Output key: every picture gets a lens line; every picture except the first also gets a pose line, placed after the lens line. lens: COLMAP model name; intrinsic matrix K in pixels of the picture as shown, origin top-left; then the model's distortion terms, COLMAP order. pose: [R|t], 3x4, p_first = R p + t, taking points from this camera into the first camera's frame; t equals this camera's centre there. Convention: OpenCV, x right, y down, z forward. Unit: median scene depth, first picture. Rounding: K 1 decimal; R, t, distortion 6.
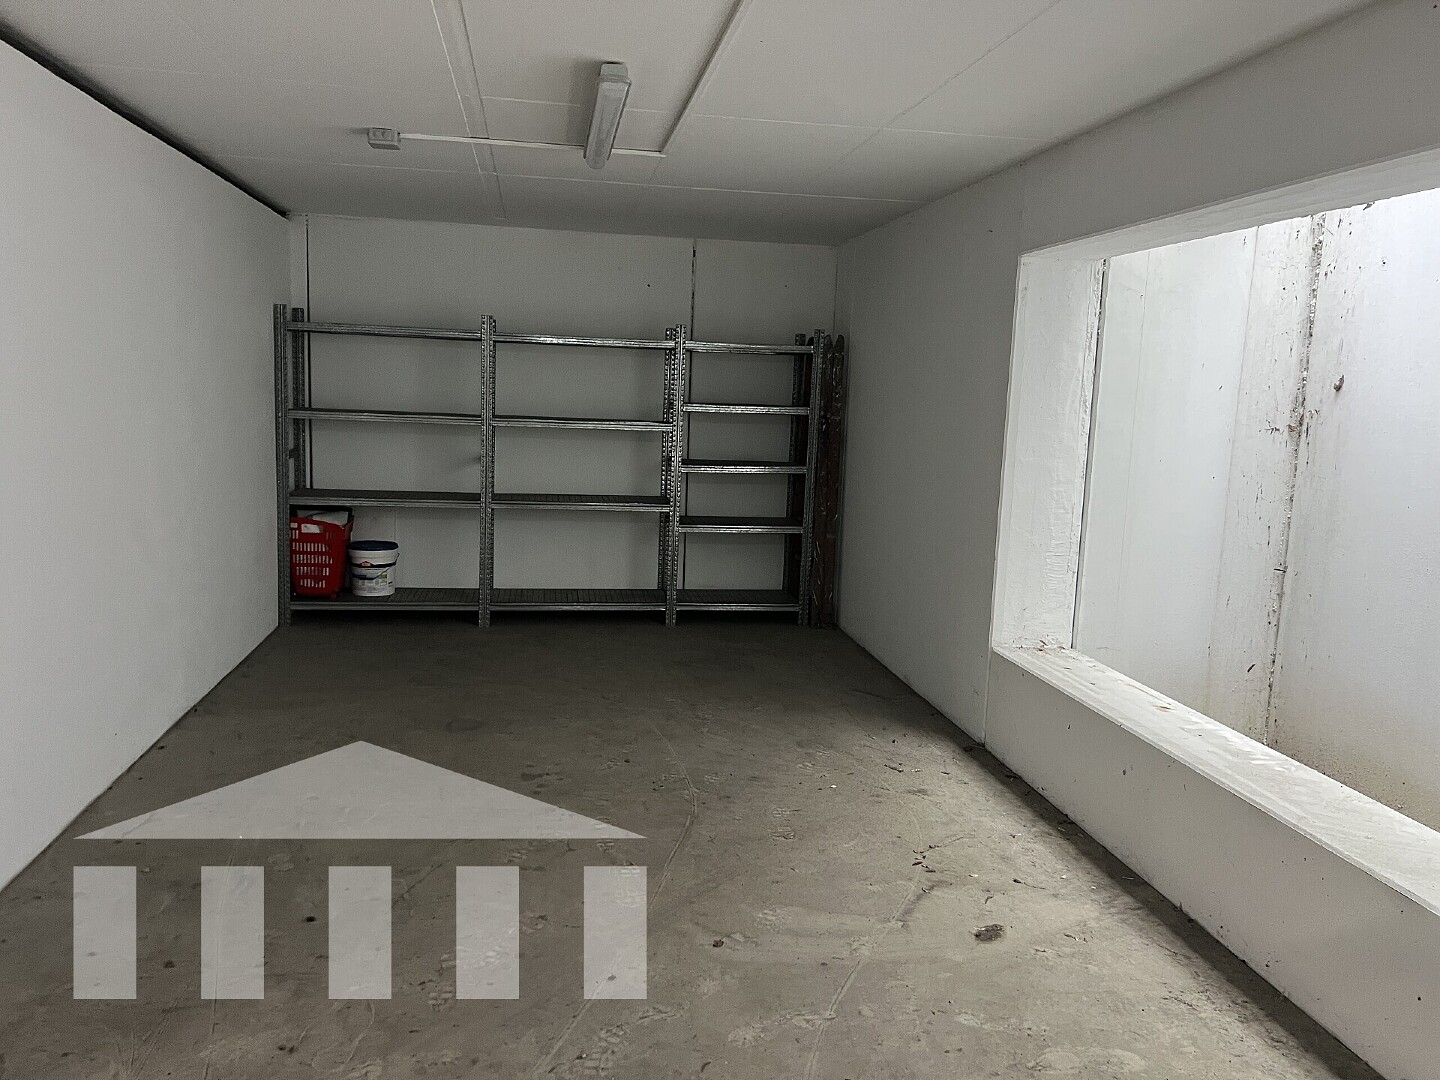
lens RADIAL K [[1077.5, 0, 715.9], [0, 1077.5, 534.6], [0, 0, 1]] dist [0.014010, 0.003330]
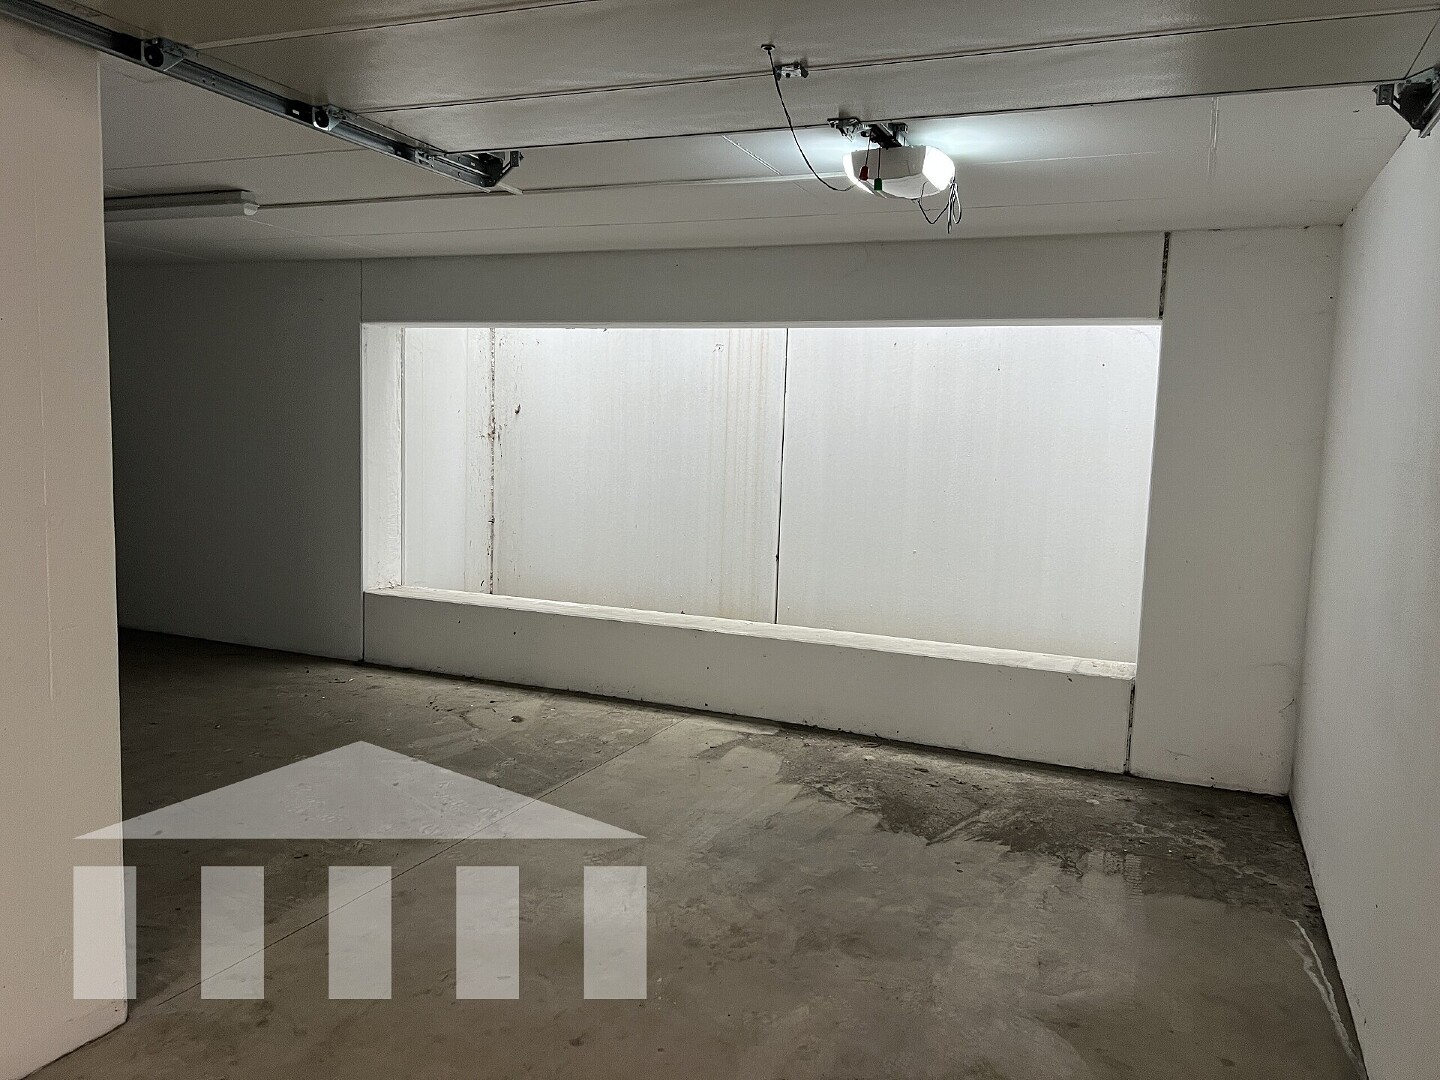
lens RADIAL K [[1077.5, 0, 722.6], [0, 1077.5, 540.9], [0, 0, 1]] dist [0.014010, 0.003330]
pose [[0.524934, -0.103804, 0.844789, -0.714091], [0.102080, 0.993049, 0.058591, 0.002264], [-0.844999, 0.055480, 0.531882, -0.178188]]
